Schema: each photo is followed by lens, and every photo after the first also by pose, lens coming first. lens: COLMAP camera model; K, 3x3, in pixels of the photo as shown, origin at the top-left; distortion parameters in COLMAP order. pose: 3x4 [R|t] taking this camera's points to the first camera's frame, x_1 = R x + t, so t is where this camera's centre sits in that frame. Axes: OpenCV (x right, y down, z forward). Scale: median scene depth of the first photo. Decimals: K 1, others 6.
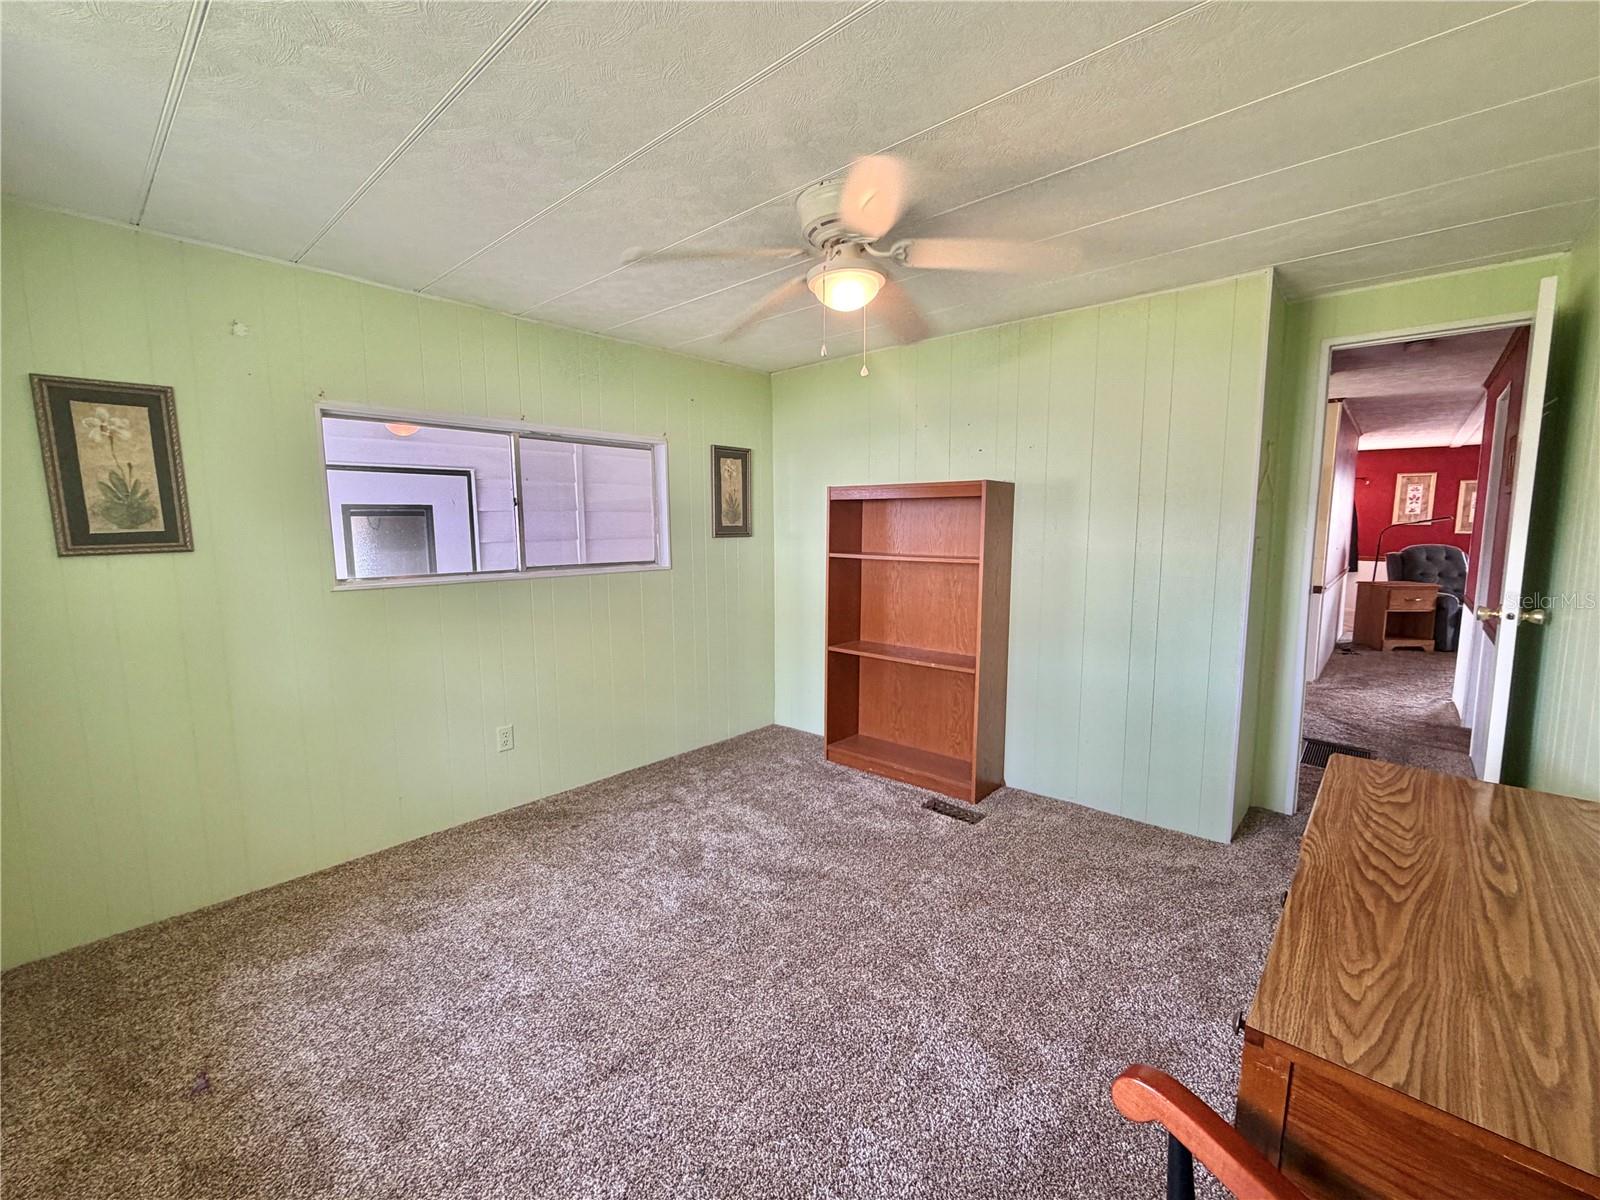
lens RADIAL K [[671.3, 0, 803.5], [0, 671.3, 601.0], [0, 0, 1]] dist [0.000091, -0.000091]
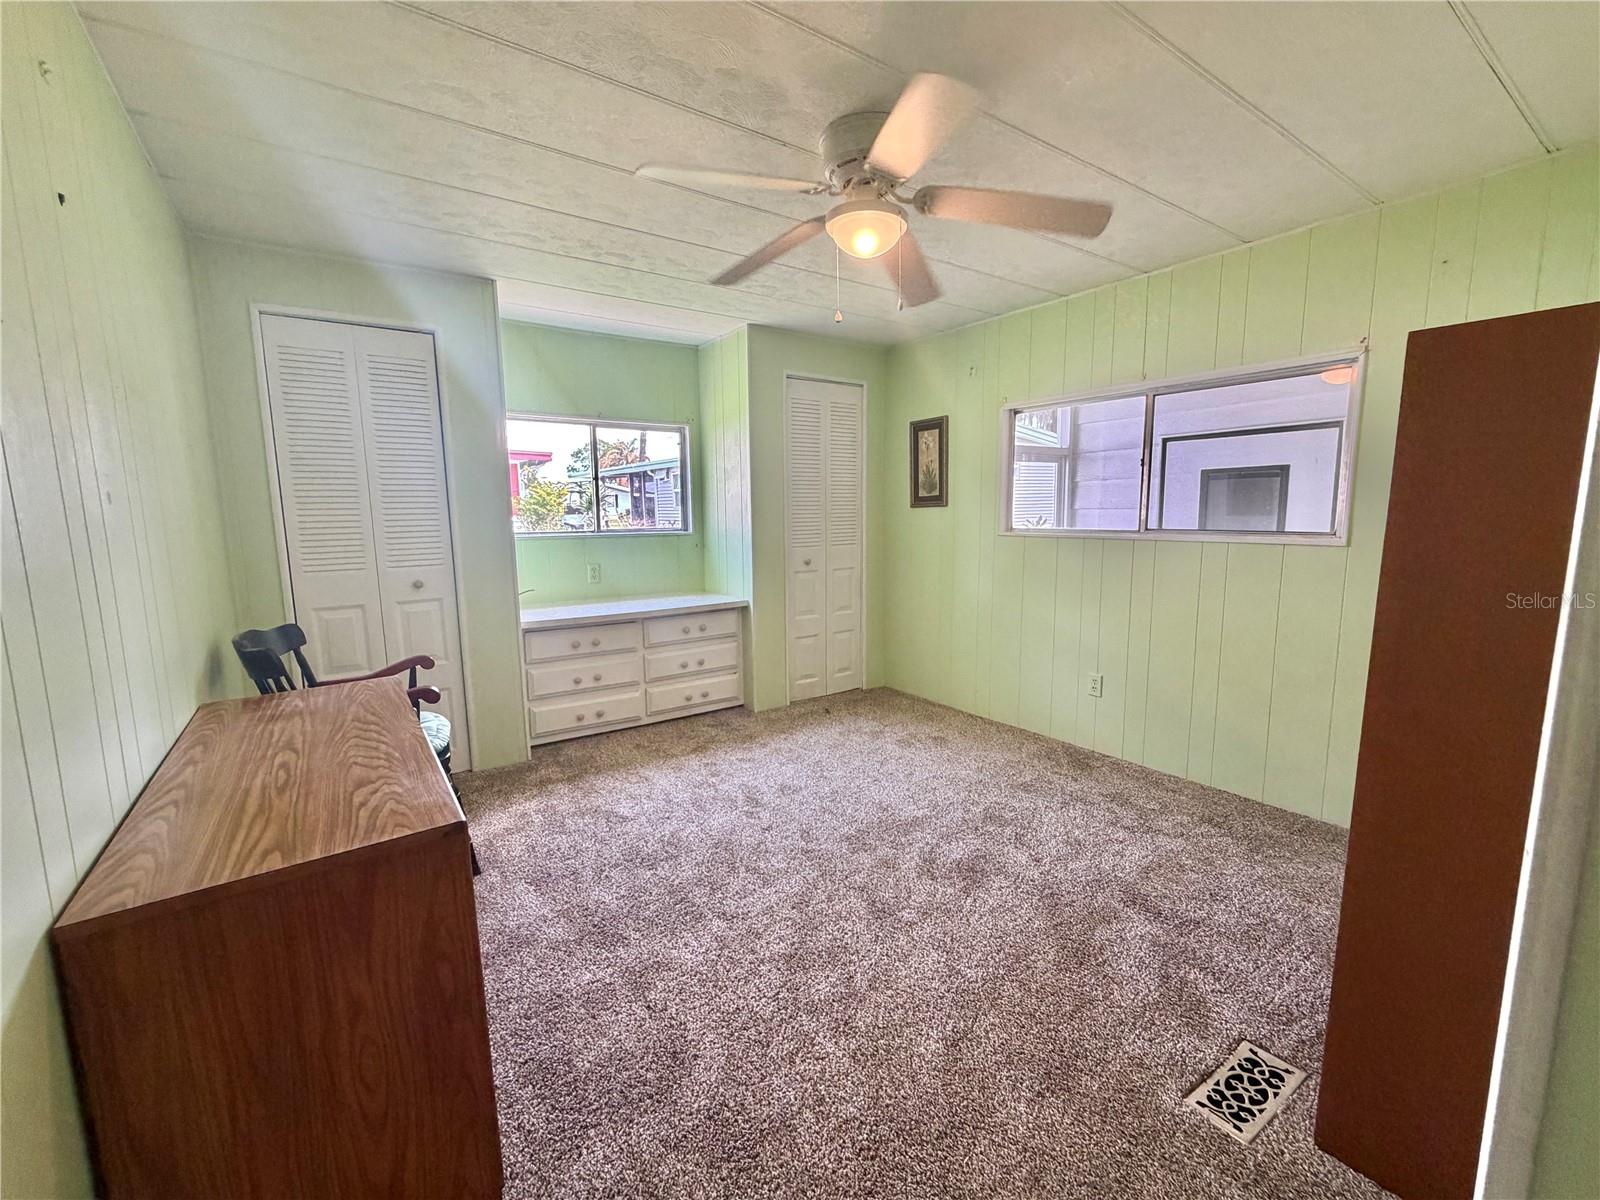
lens RADIAL K [[671.3, 0, 803.5], [0, 671.3, 601.0], [0, 0, 1]] dist [0.000091, -0.000091]
pose [[-0.223092, 0.143456, -0.964184, 1.107368], [-0.097480, 0.980871, 0.168493, -0.105104], [0.969911, 0.131579, -0.204841, 1.200834]]
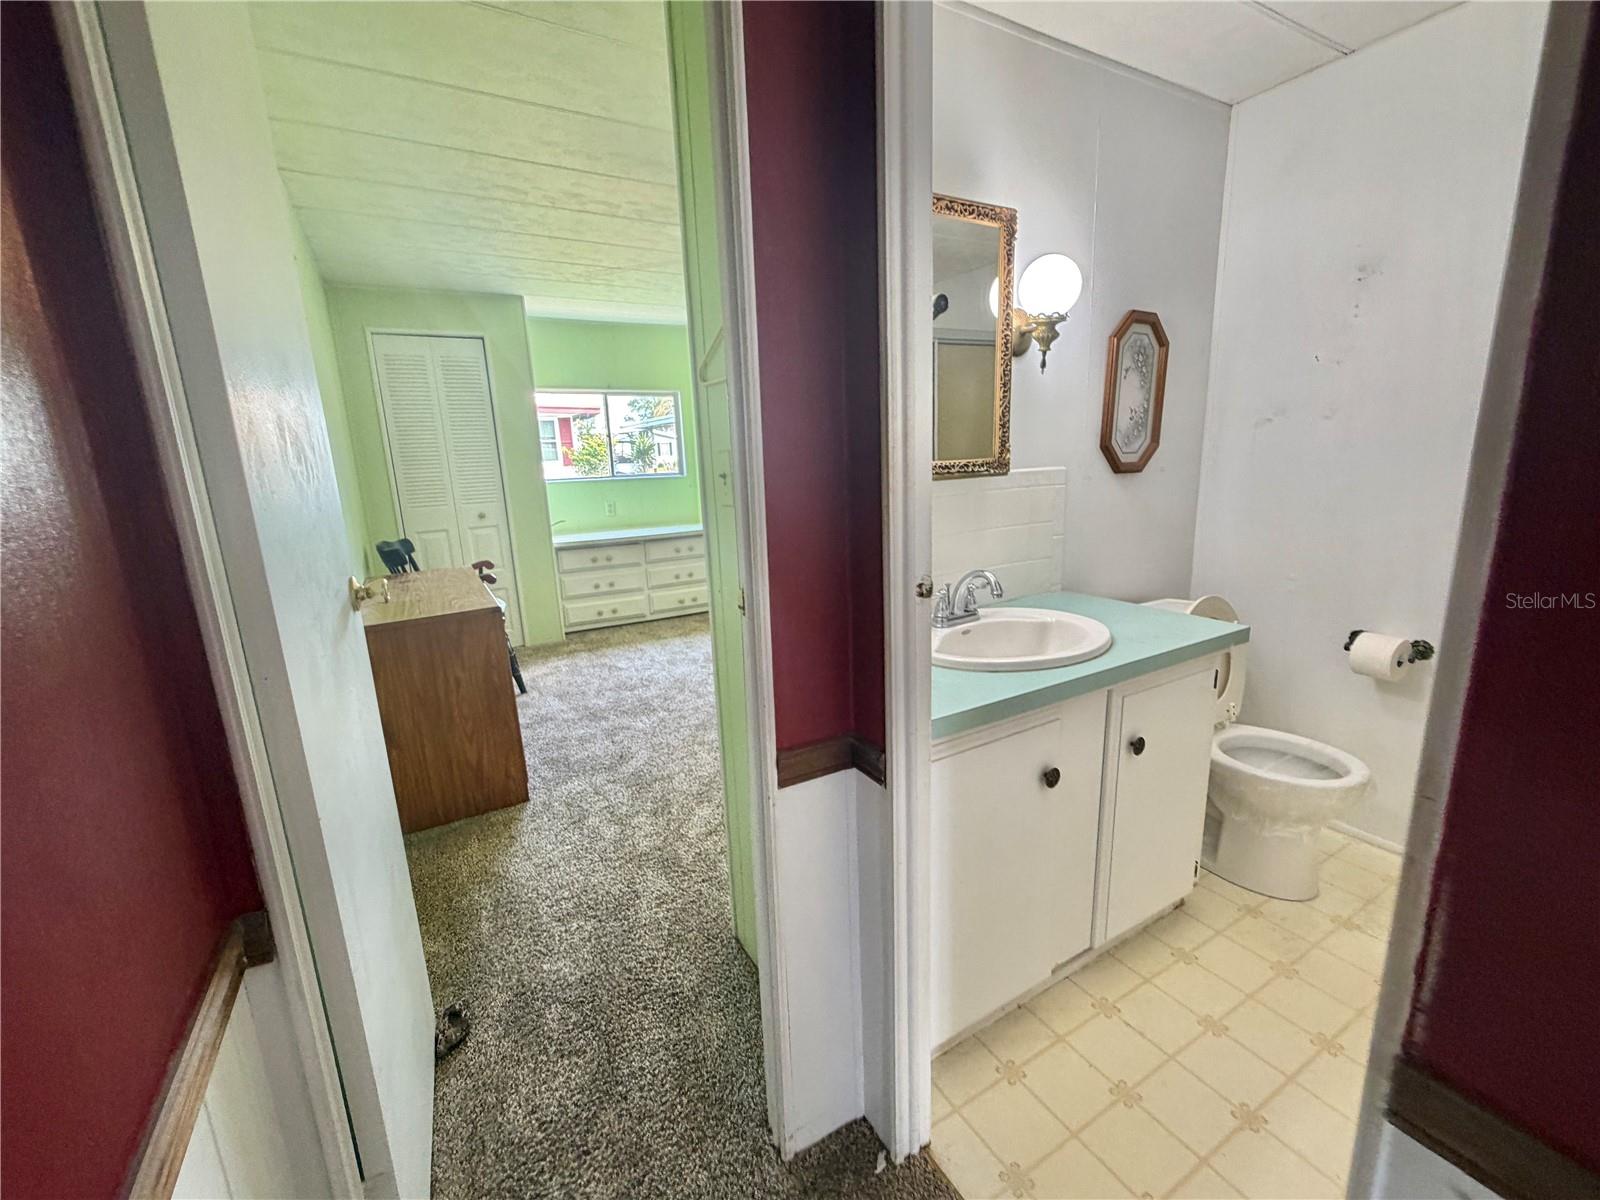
lens RADIAL K [[671.3, 0, 803.5], [0, 671.3, 601.0], [0, 0, 1]] dist [0.000091, -0.000091]
pose [[-0.304189, 0.222549, -0.926251, 1.613422], [-0.069581, 0.964540, 0.254600, -0.163907], [0.950067, 0.141896, -0.277917, 1.693117]]
